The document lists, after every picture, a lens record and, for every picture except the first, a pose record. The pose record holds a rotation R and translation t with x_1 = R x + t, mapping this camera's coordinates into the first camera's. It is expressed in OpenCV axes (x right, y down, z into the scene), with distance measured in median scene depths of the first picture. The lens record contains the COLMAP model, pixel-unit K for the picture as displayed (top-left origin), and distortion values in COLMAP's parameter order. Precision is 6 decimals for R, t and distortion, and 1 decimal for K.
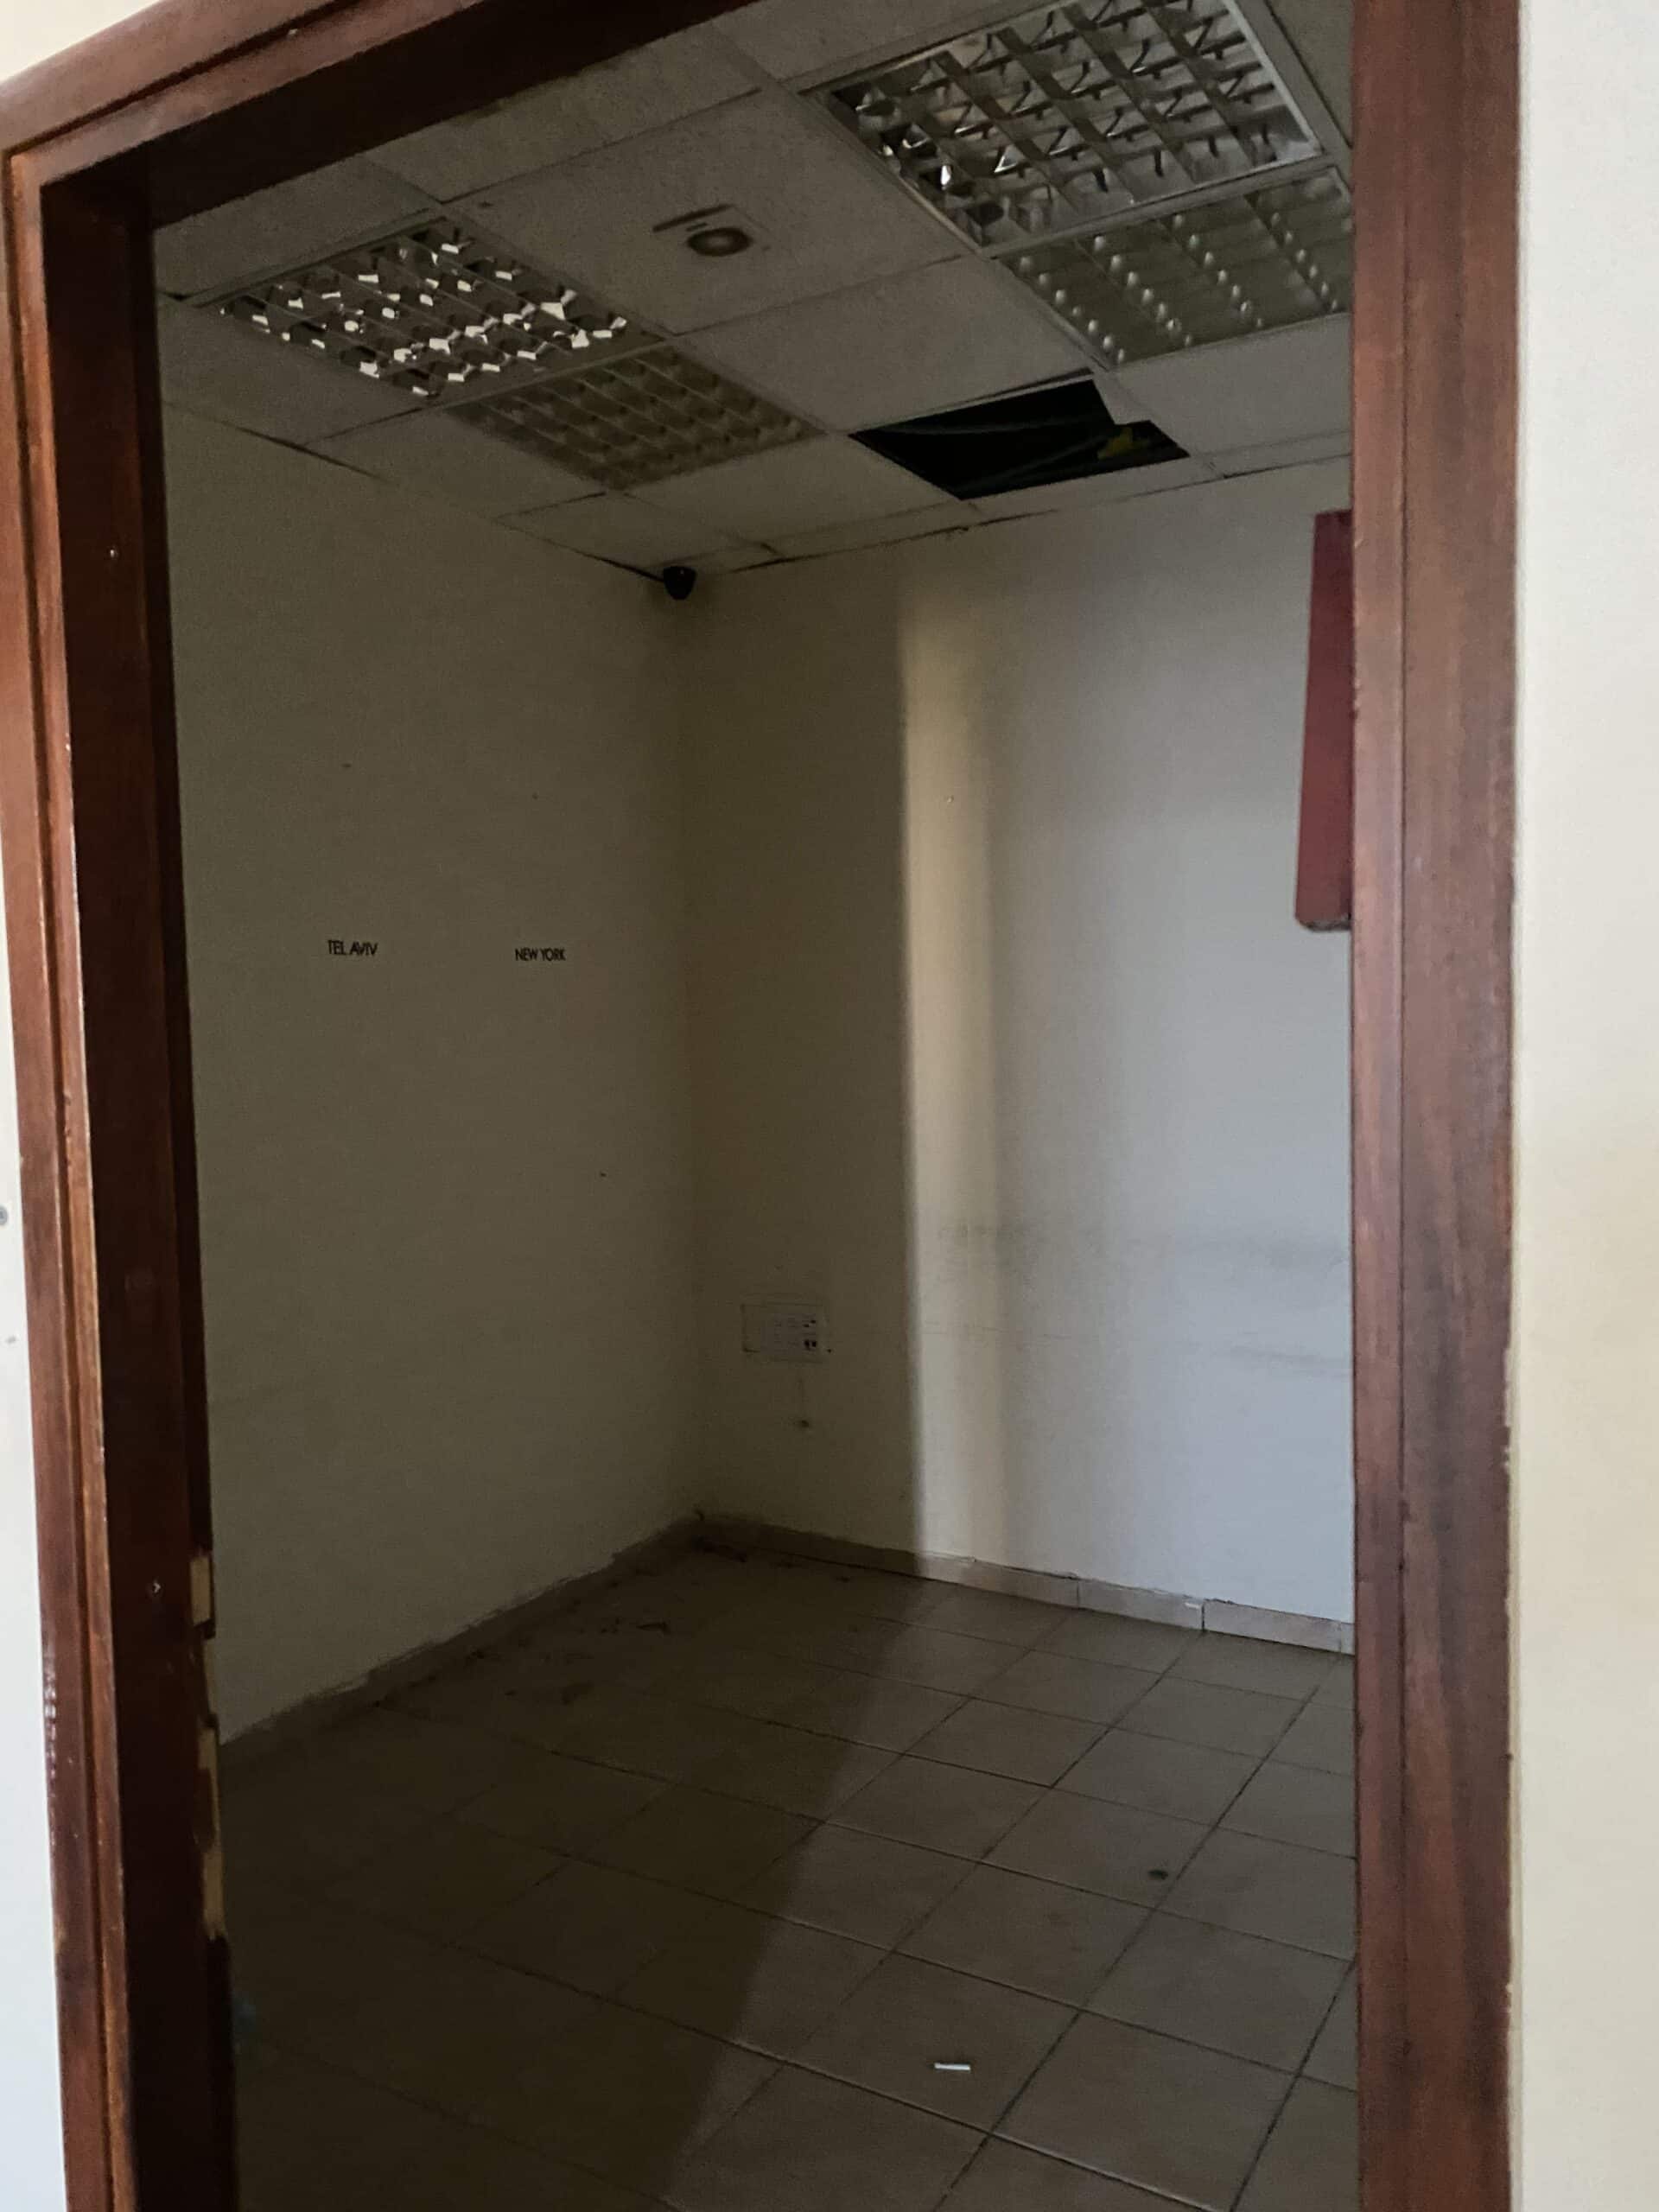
lens RADIAL K [[1686.7, 0, 834.1], [0, 1686.7, 1107.1], [0, 0, 1]] dist [0.021427, -0.035072]
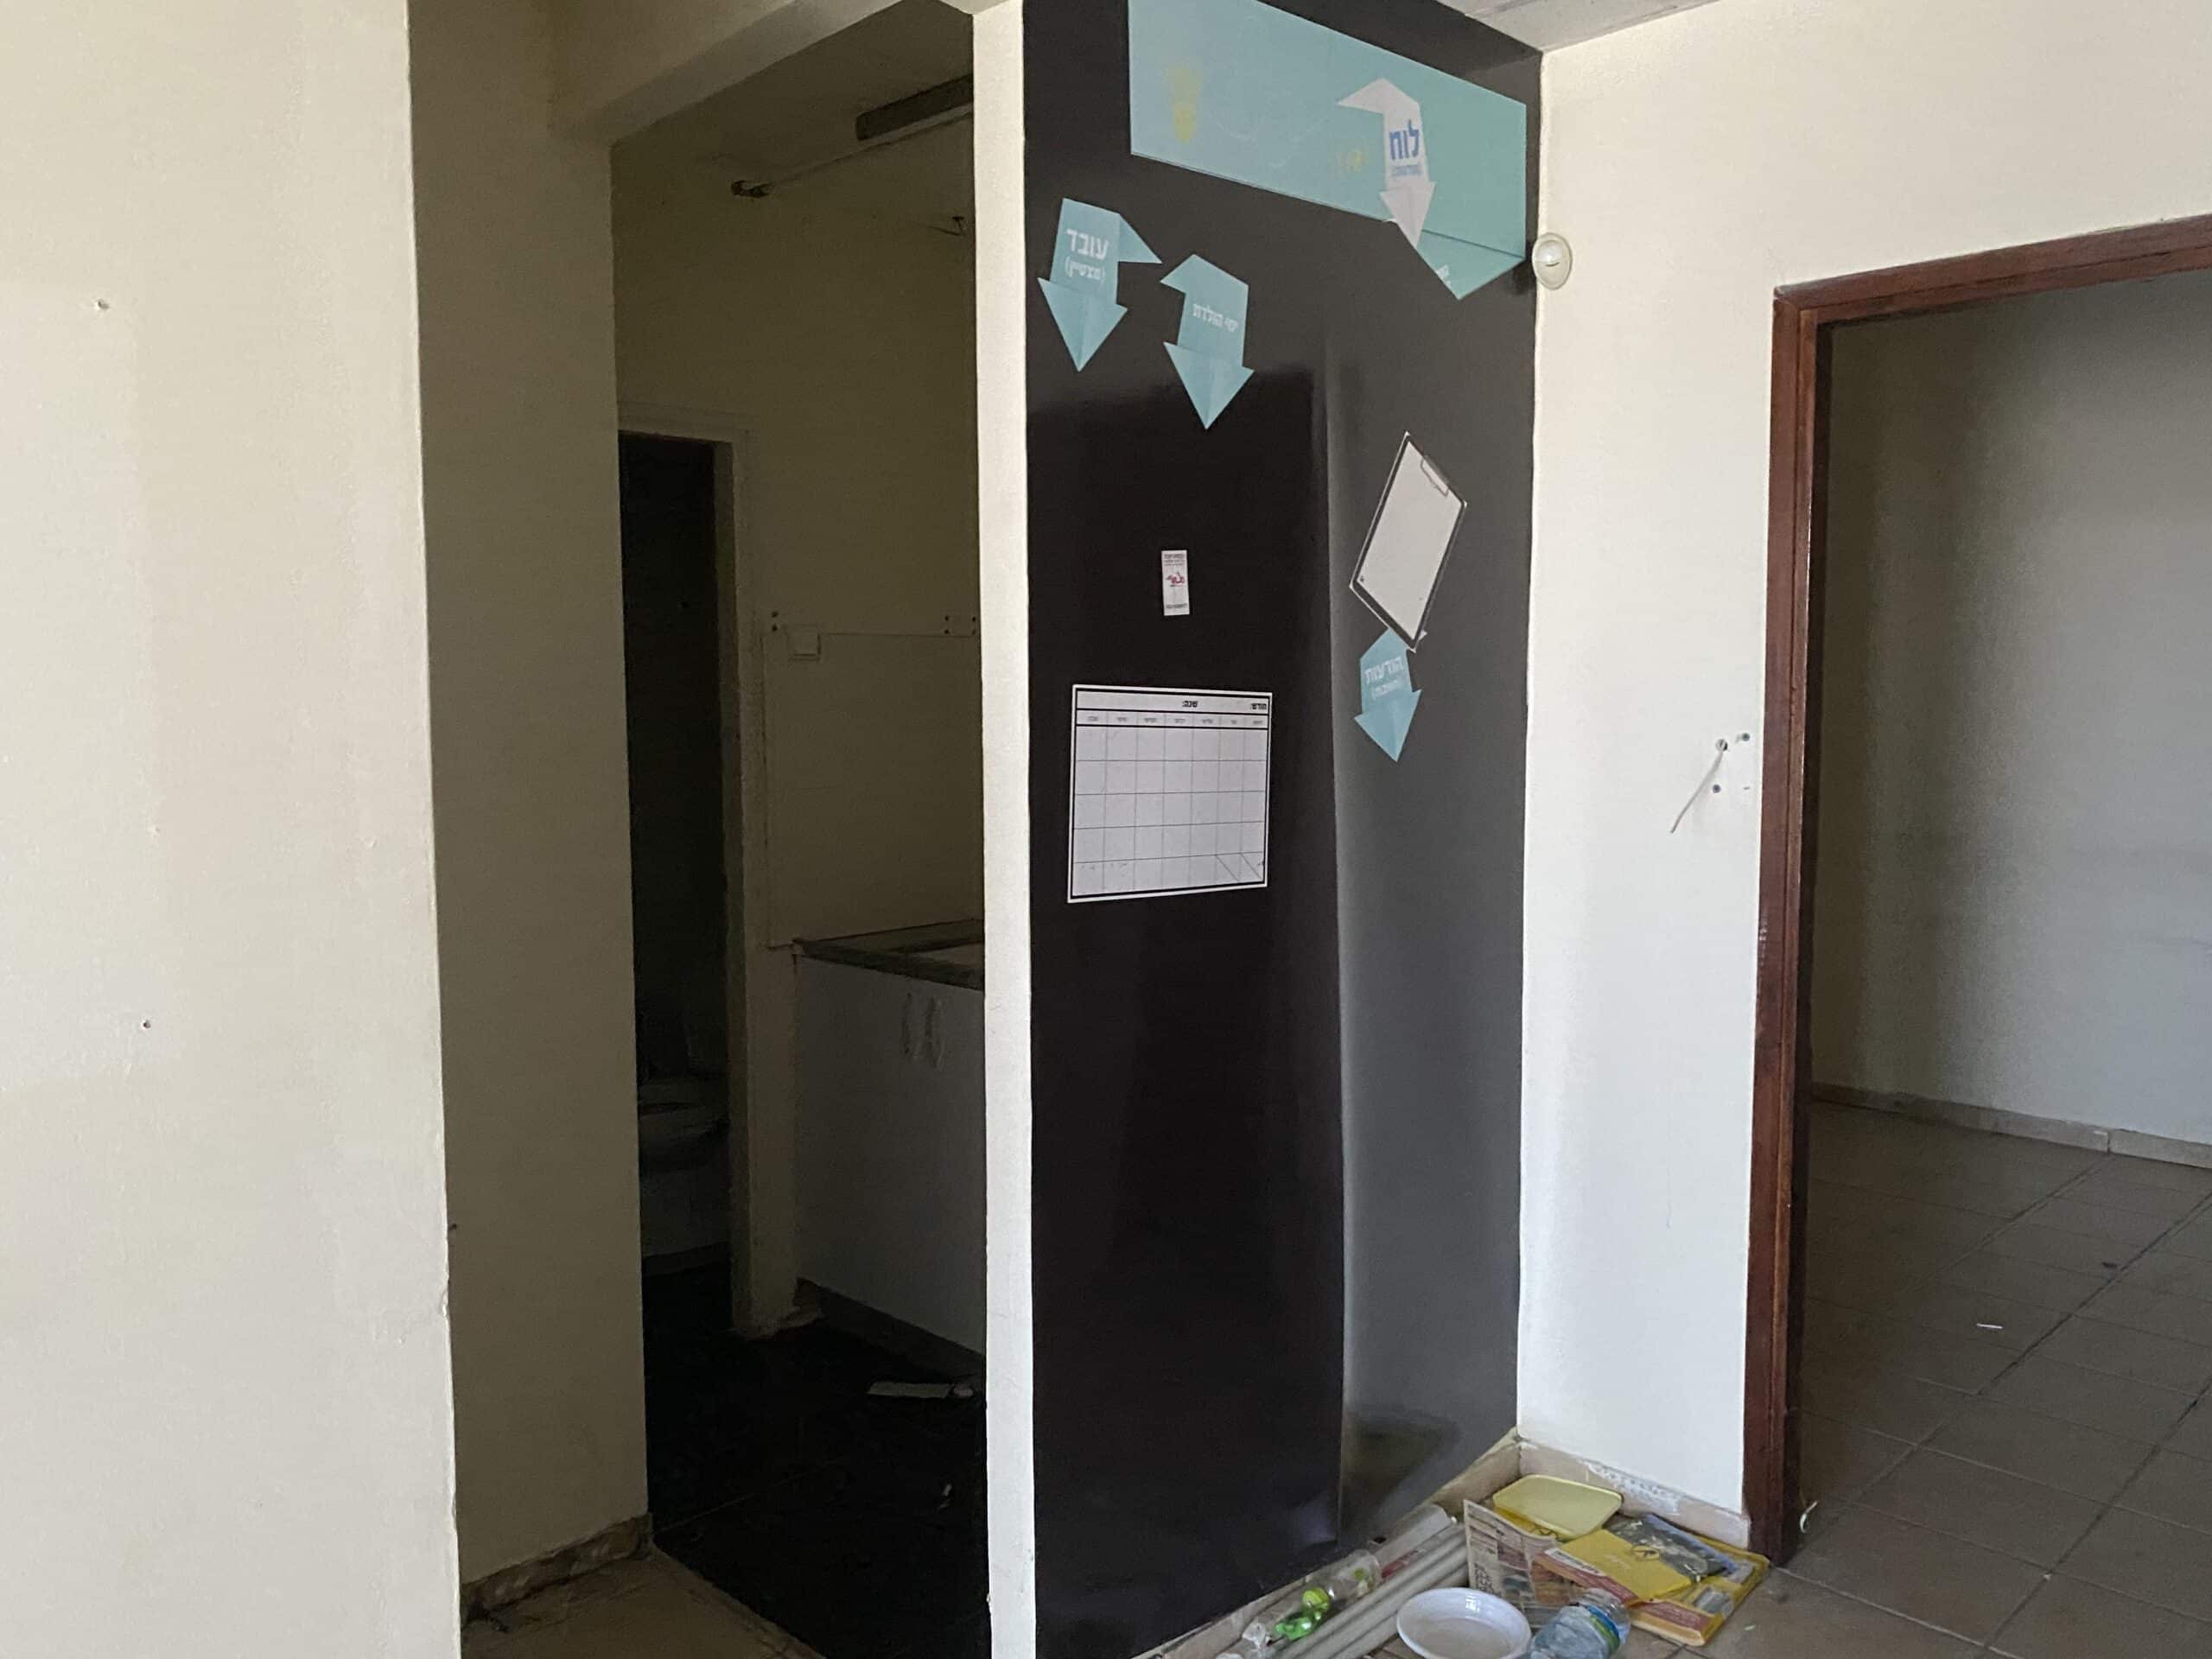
lens RADIAL K [[1686.7, 0, 1087.2], [0, 1686.7, 831.6], [0, 0, 1]] dist [0.021427, -0.035072]
pose [[0.967680, 0.039279, -0.249102, -0.267109], [-0.033757, 0.999081, 0.026402, 0.055147], [0.249910, -0.017139, 0.968117, -0.546896]]
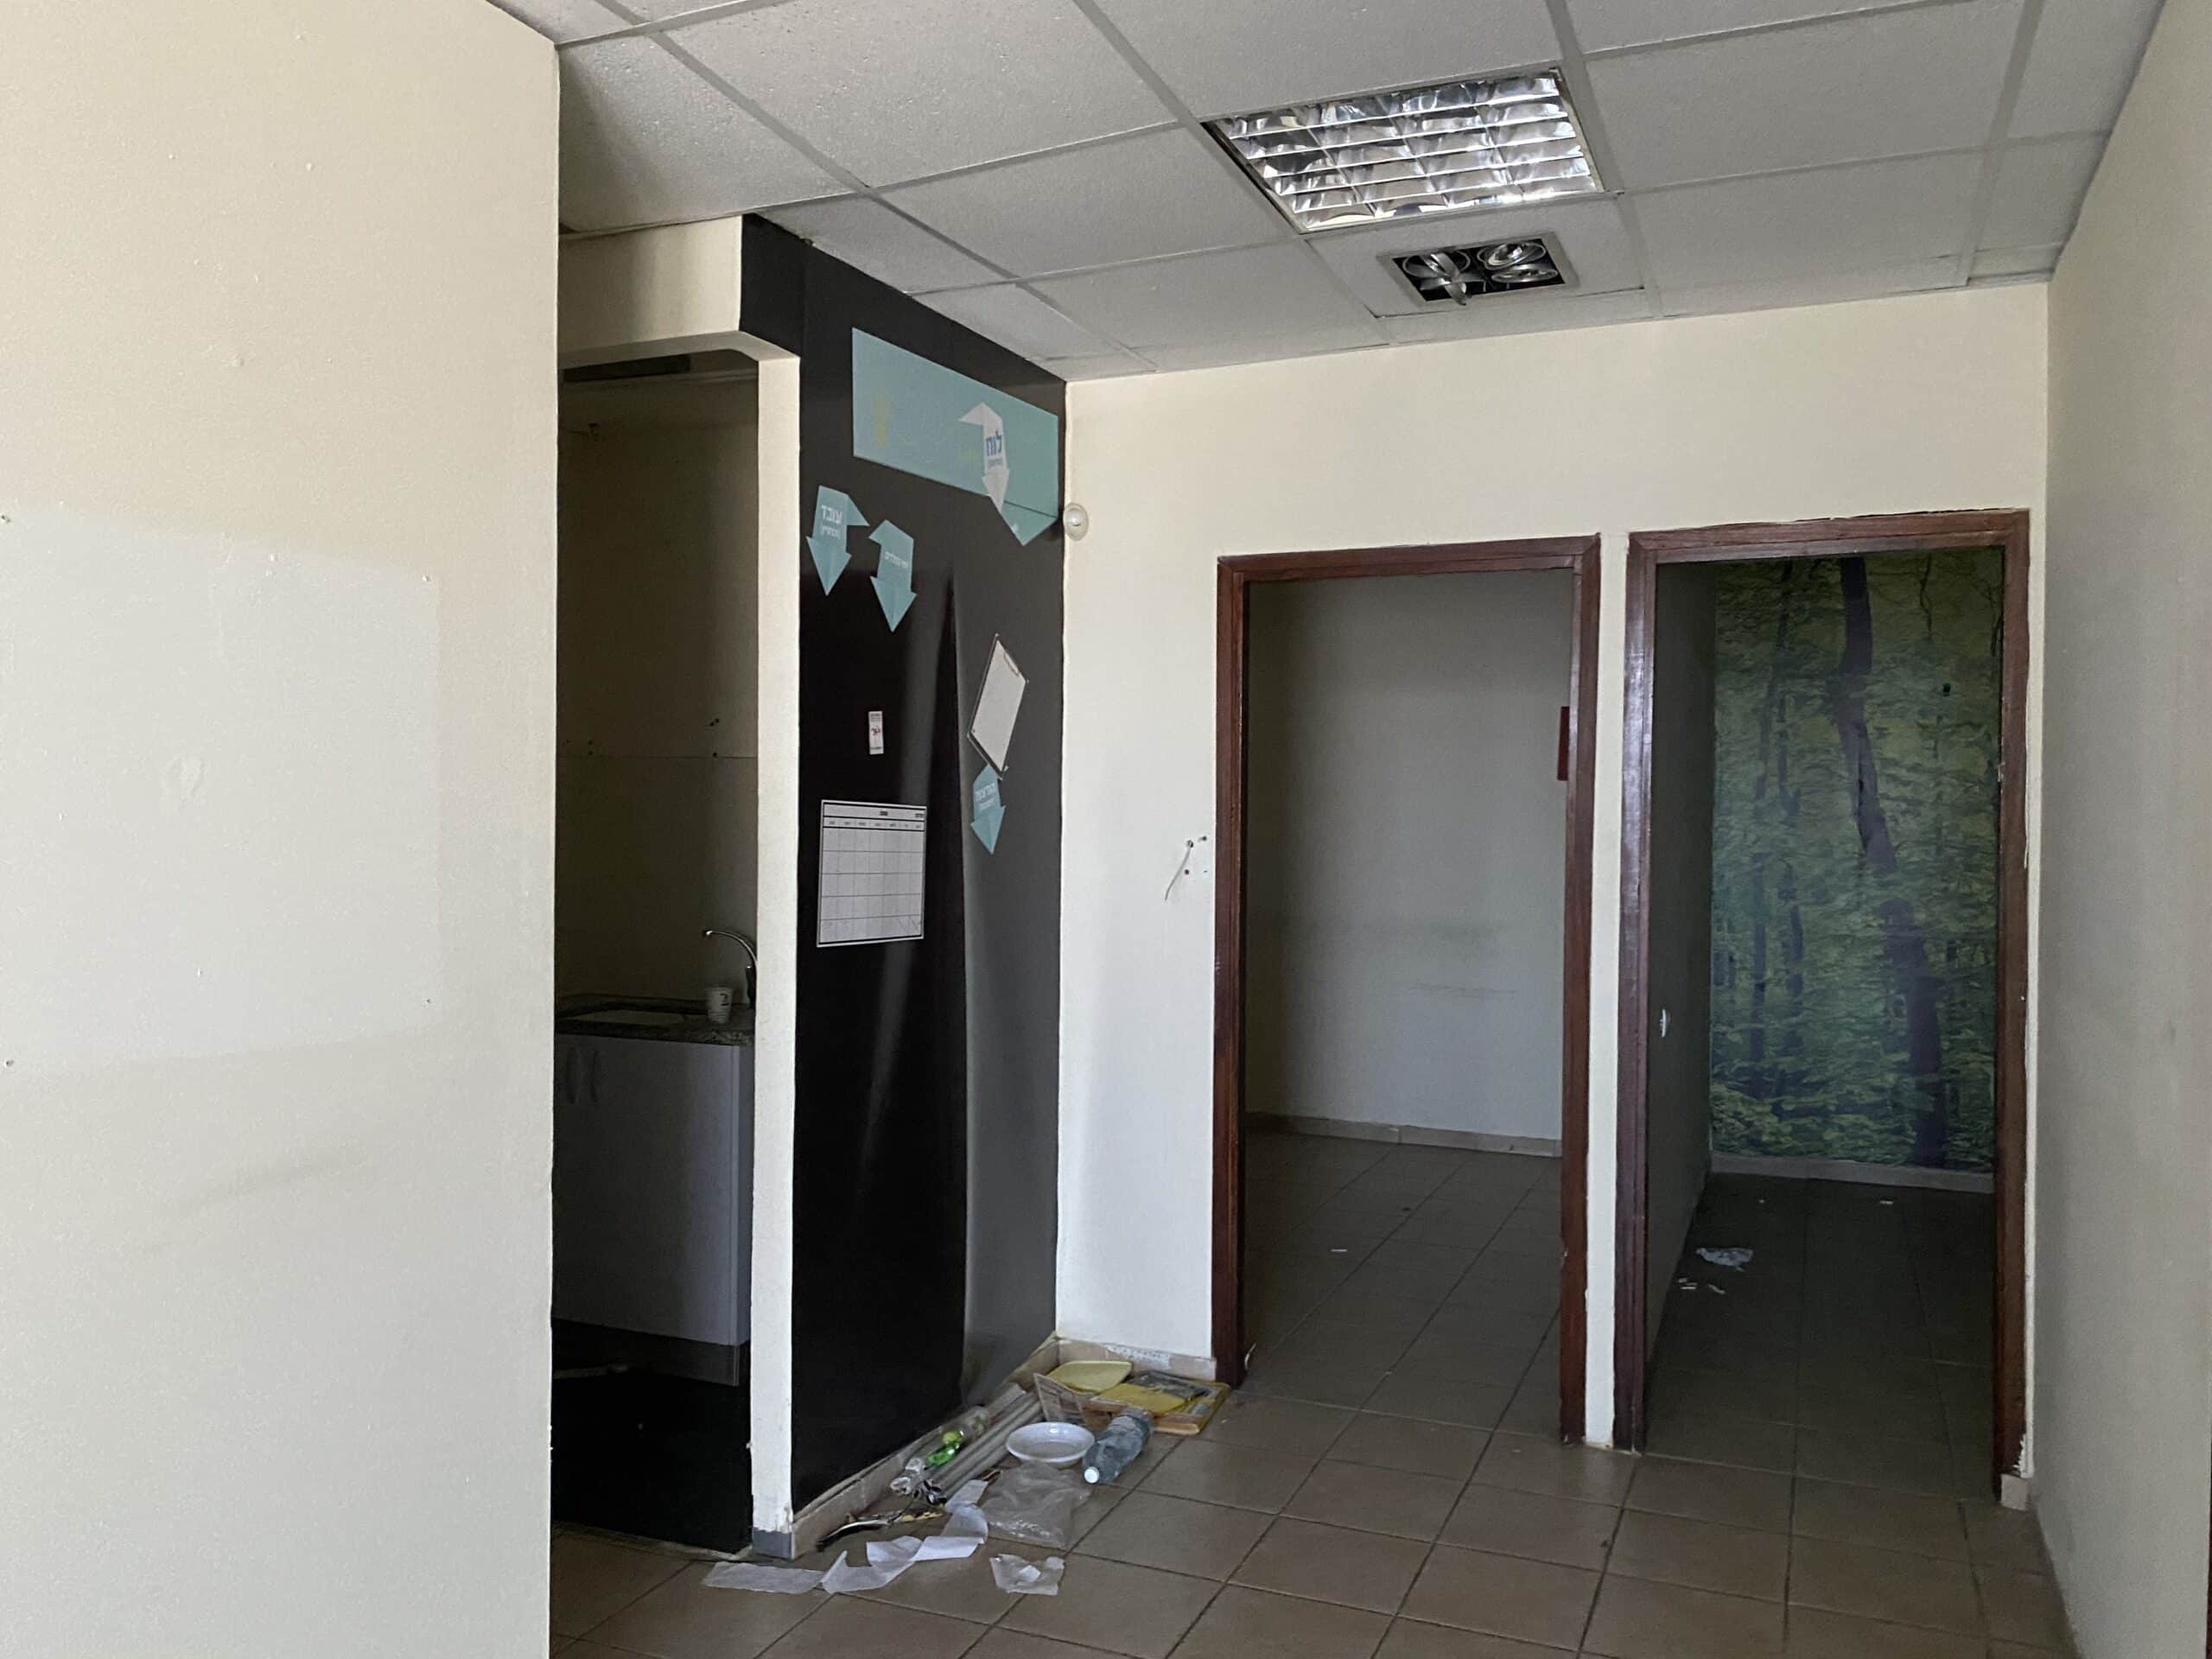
lens RADIAL K [[1686.7, 0, 1118.5], [0, 1686.7, 826.2], [0, 0, 1]] dist [0.021427, -0.035072]
pose [[0.989676, 0.027999, 0.140562, -0.397826], [-0.020487, 0.998298, -0.054605, 0.079752], [-0.141852, 0.051161, 0.988565, -0.892295]]
